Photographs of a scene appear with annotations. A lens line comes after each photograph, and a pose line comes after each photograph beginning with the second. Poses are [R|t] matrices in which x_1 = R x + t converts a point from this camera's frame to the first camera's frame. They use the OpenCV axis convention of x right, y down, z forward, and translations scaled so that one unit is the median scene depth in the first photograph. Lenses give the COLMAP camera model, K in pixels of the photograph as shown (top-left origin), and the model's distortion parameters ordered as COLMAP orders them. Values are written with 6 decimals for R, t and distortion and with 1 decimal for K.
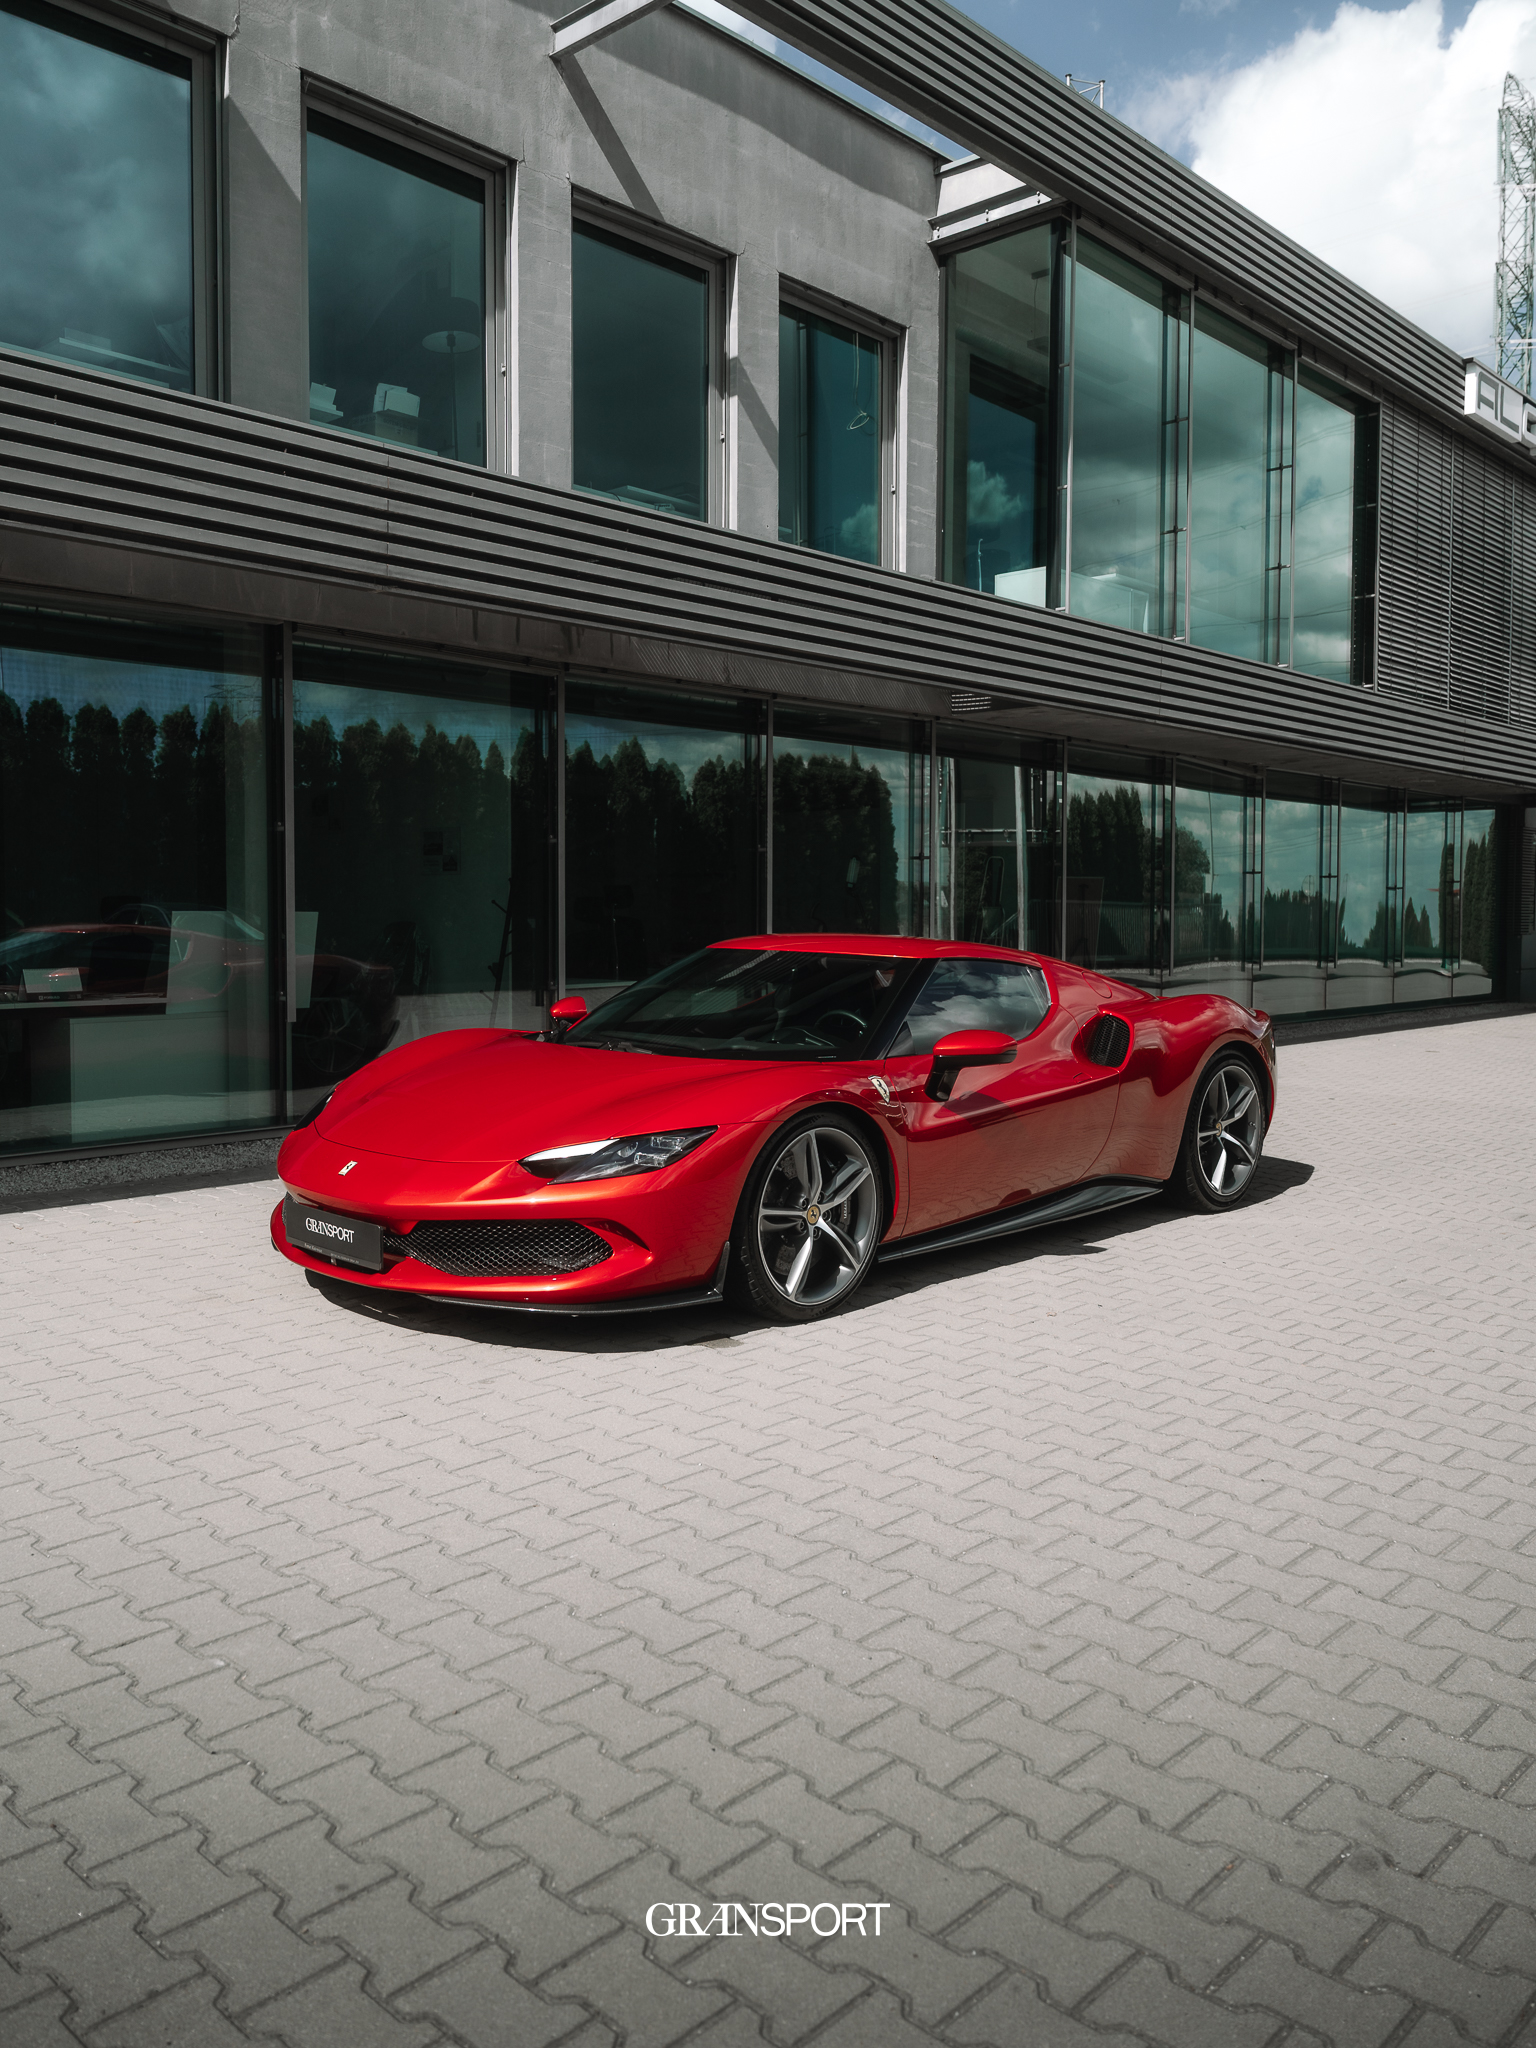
lens RADIAL K [[1617.9, 0, 767.0], [0, 1617.9, 1011.1], [0, 0, 1]] dist [-0.007663, 0.001218]
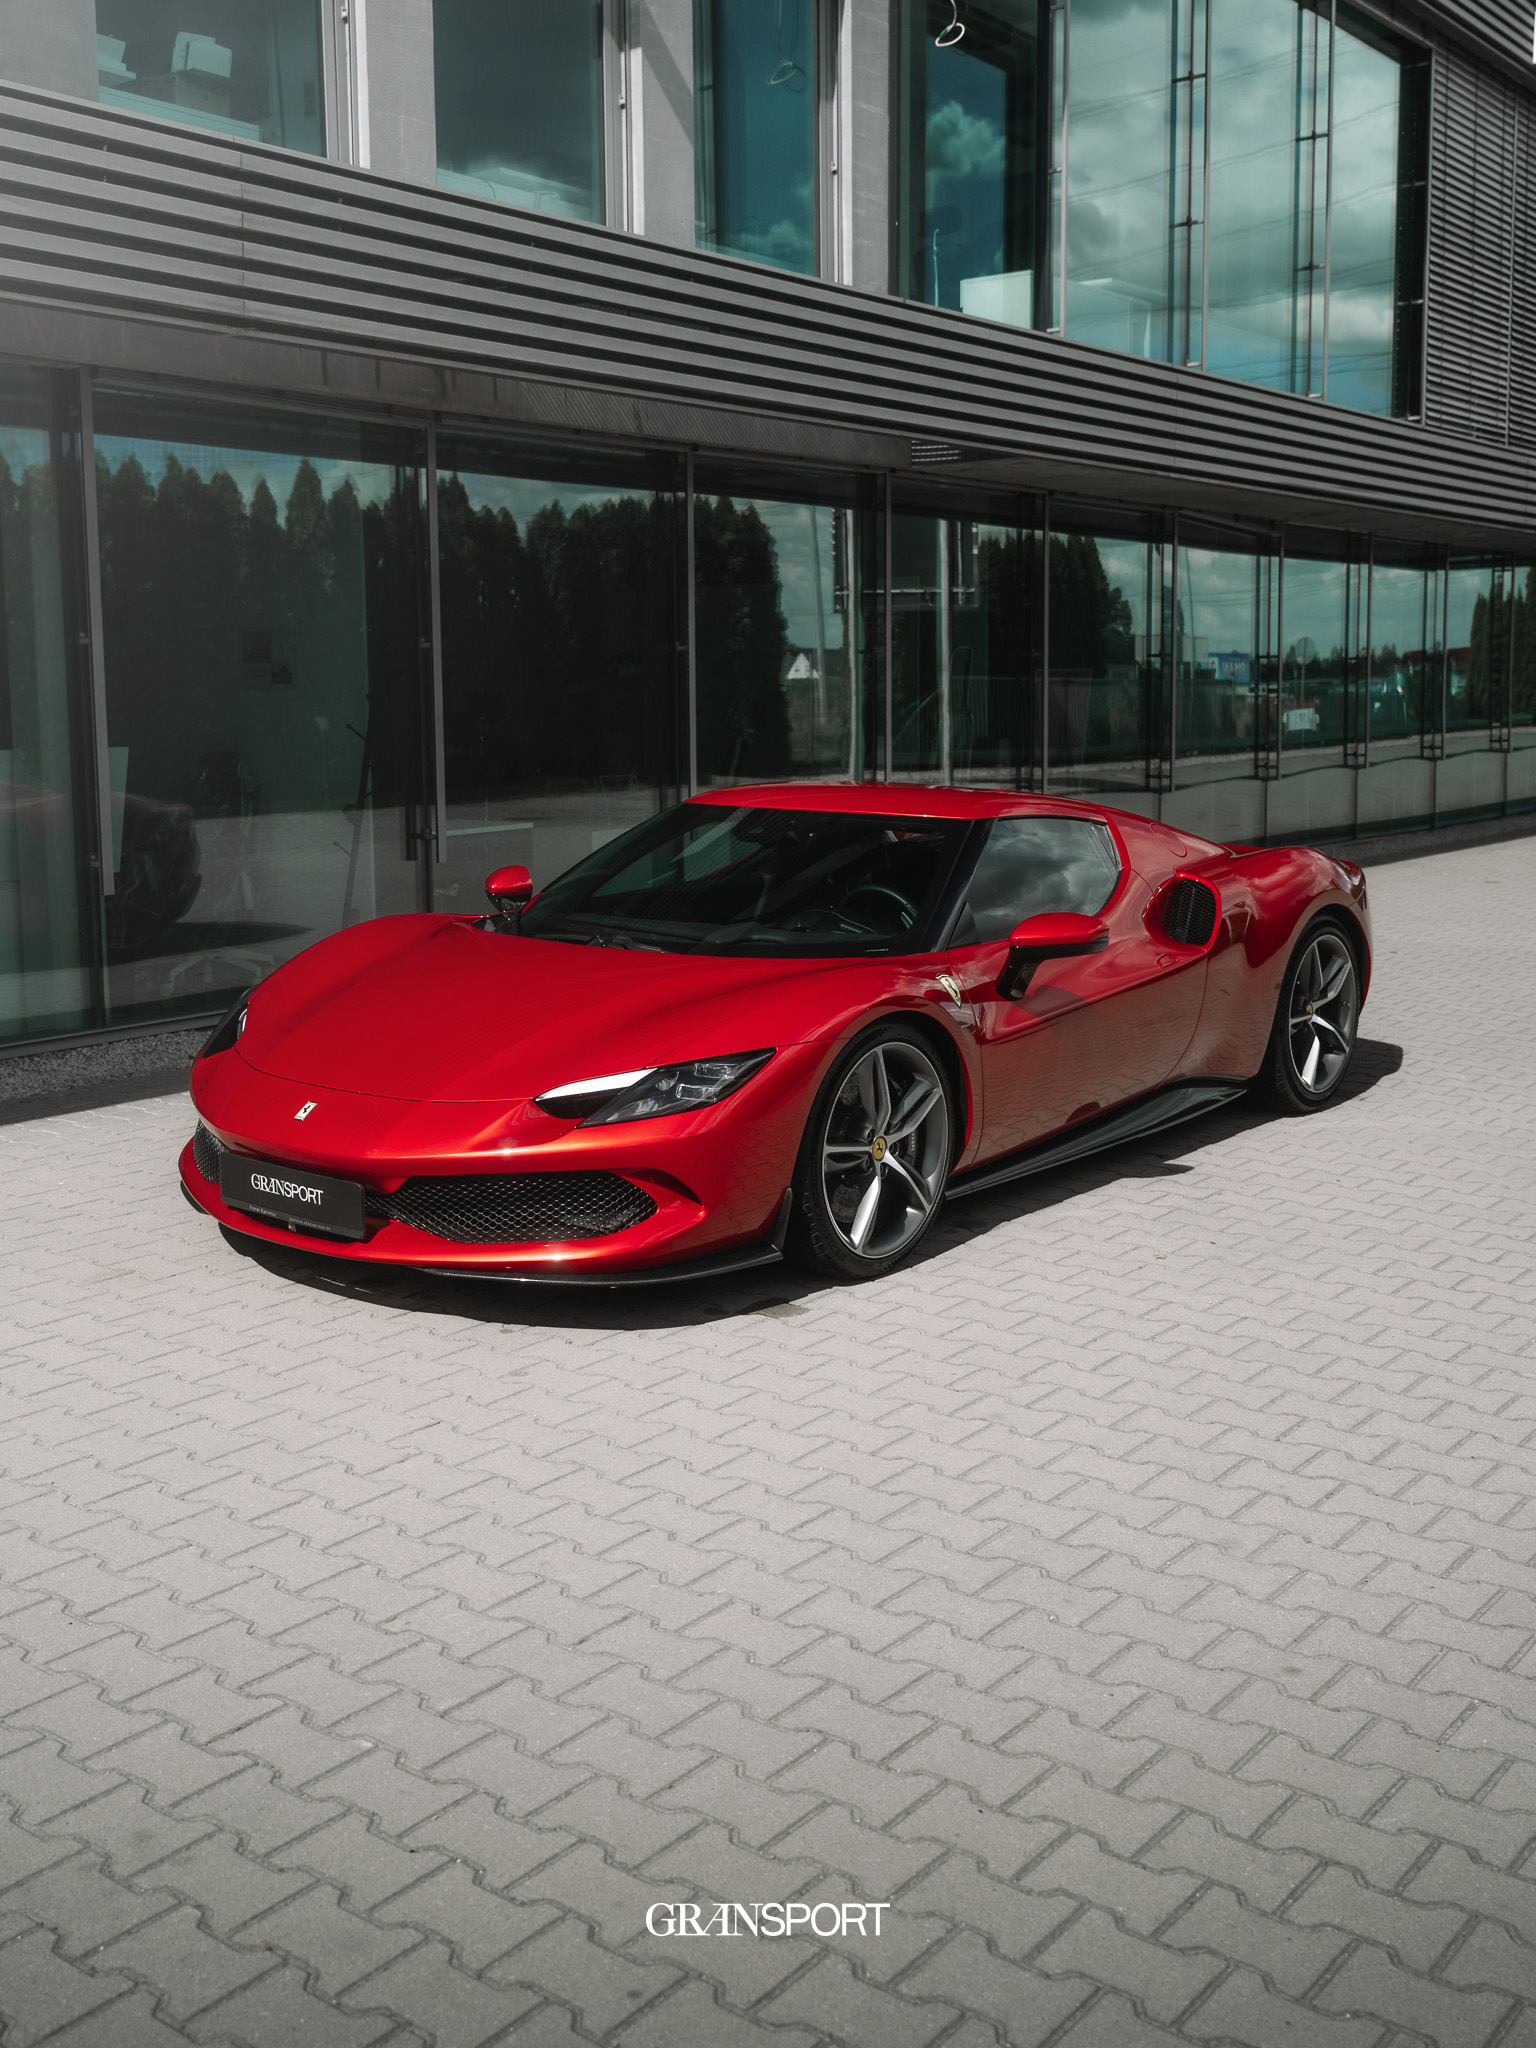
lens RADIAL K [[2122.9, 0, 768.3], [0, 2122.9, 974.3], [0, 0, 1]] dist [-0.005597, 0.000000]
pose [[0.995364, -0.024491, 0.093004, -0.114717], [0.017237, 0.996803, 0.078012, -0.042871], [-0.094618, -0.076047, 0.992605, -0.049452]]
